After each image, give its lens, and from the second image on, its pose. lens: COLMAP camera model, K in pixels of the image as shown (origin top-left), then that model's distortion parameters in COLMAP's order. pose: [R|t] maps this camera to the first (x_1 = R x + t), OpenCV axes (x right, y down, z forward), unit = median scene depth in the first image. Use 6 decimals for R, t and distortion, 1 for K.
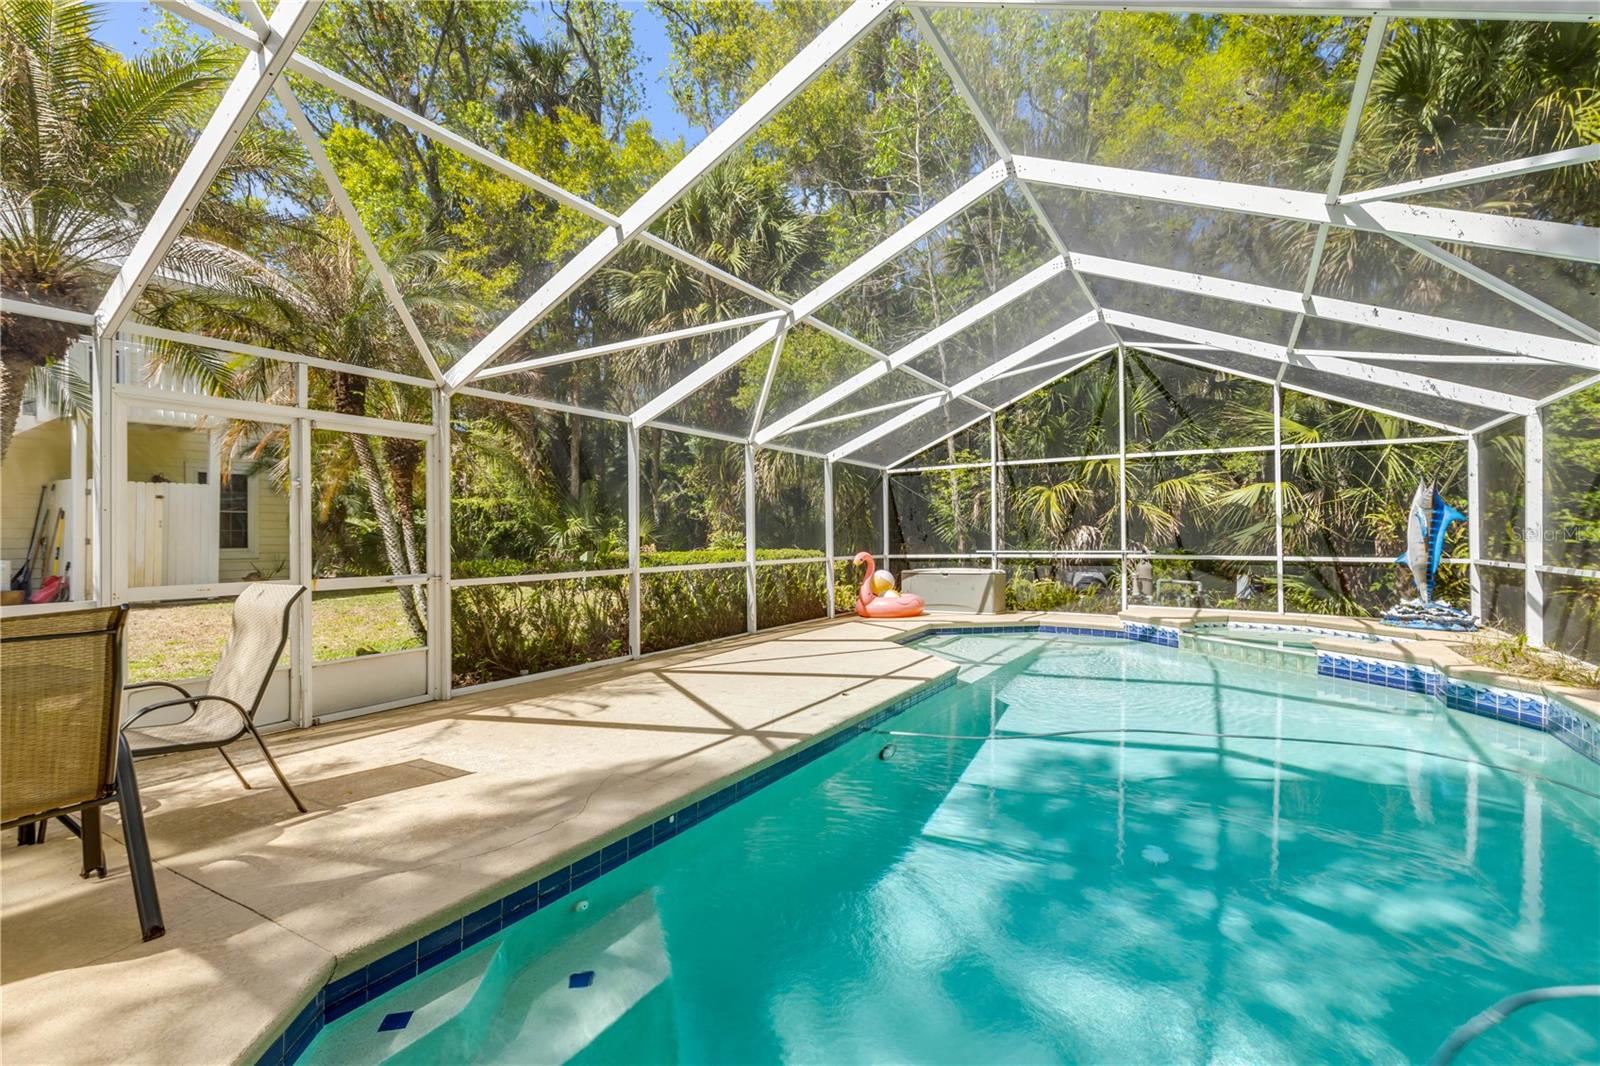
lens RADIAL K [[695.8, 0, 795.7], [0, 695.8, 521.0], [0, 0, 1]] dist [-0.009942, 0.000010]
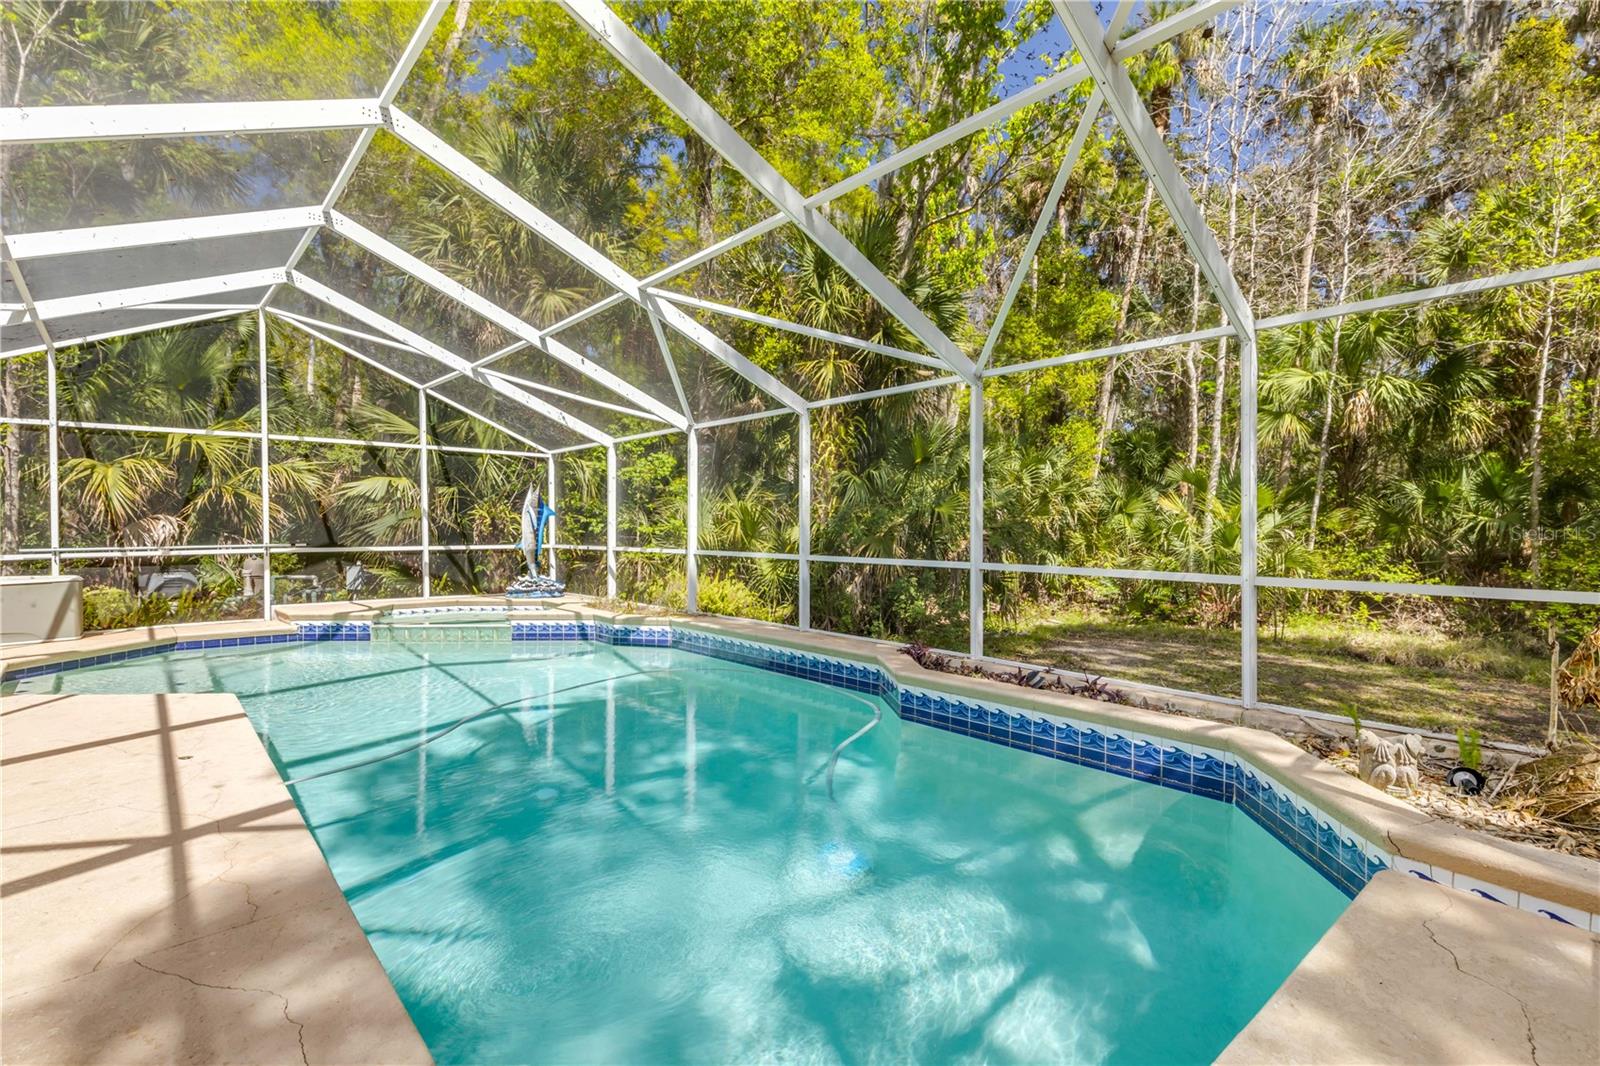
lens RADIAL K [[695.8, 0, 804.6], [0, 695.8, 534.0], [0, 0, 1]] dist [-0.009942, 0.000010]
pose [[0.290486, -0.008293, 0.956843, -0.212475], [-0.020343, 0.999683, 0.014840, 0.003316], [-0.956663, -0.023776, 0.290225, 0.118809]]
